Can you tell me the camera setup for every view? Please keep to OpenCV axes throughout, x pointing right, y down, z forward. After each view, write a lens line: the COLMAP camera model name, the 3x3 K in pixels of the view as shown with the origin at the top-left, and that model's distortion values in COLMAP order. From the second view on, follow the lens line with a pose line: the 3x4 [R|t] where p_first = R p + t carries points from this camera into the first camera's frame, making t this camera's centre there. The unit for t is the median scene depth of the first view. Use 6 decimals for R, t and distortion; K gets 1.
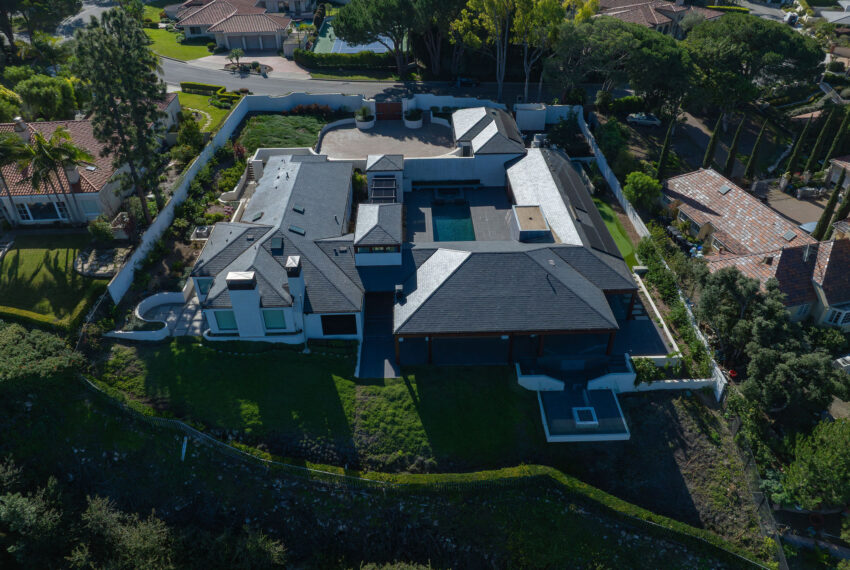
lens RADIAL K [[598.6, 0, 427.8], [0, 598.6, 283.8], [0, 0, 1]] dist [-0.044108, 0.010382]
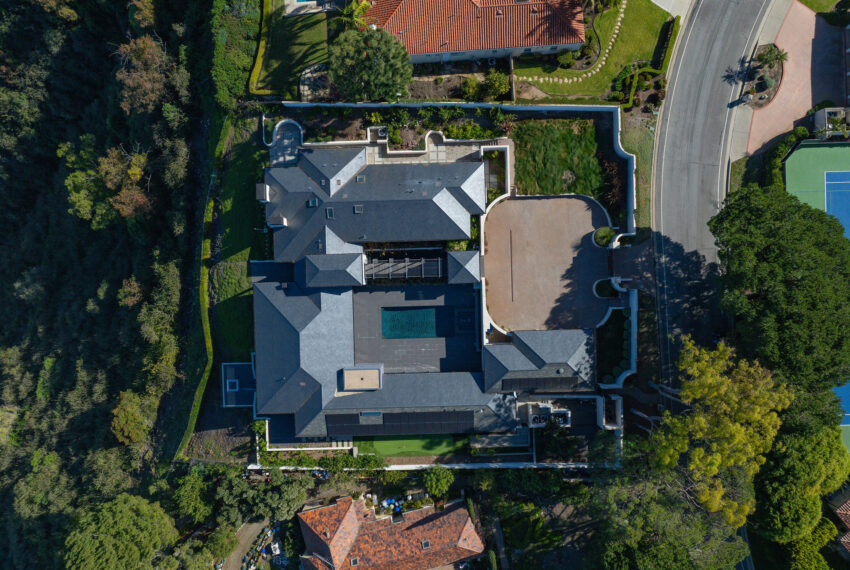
lens RADIAL K [[598.6, 0, 424.8], [0, 598.6, 287.6], [0, 0, 1]] dist [-0.044108, 0.010382]
pose [[-0.002711, 0.999649, 0.026367, -0.085204], [-0.592427, -0.022847, 0.805300, -1.499184], [0.805619, -0.013437, 0.592281, 0.354504]]
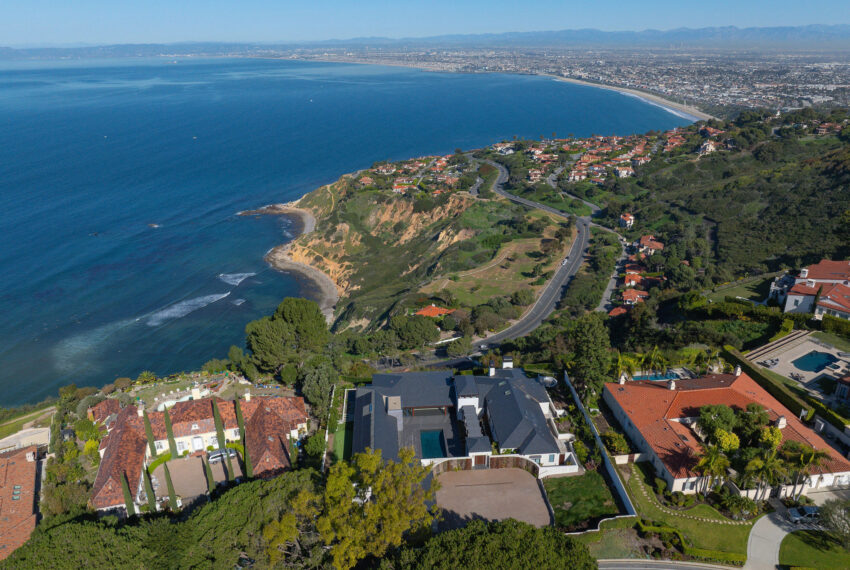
lens RADIAL K [[598.6, 0, 424.5], [0, 598.6, 288.0], [0, 0, 1]] dist [-0.044108, 0.010382]
pose [[-0.998889, 0.036648, -0.029627, 0.134842], [-0.006223, 0.520600, 0.853778, -2.377540], [0.046713, 0.853014, -0.519794, 2.000702]]
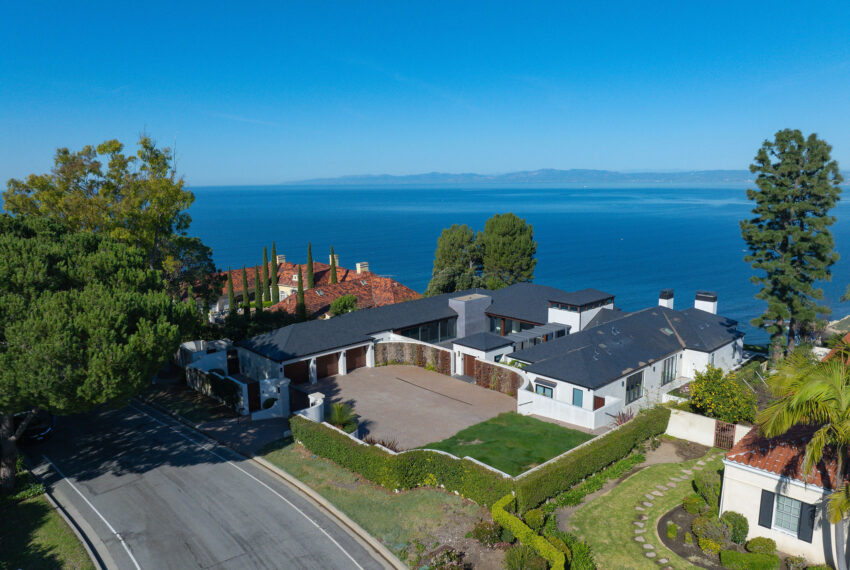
lens RADIAL K [[598.6, 0, 425.0], [0, 598.6, 283.3], [0, 0, 1]] dist [-0.044108, 0.010382]
pose [[-0.659335, -0.109017, 0.743904, -0.867086], [0.461119, 0.722859, 0.514631, -1.002981], [-0.593841, 0.682342, -0.426336, 1.859834]]
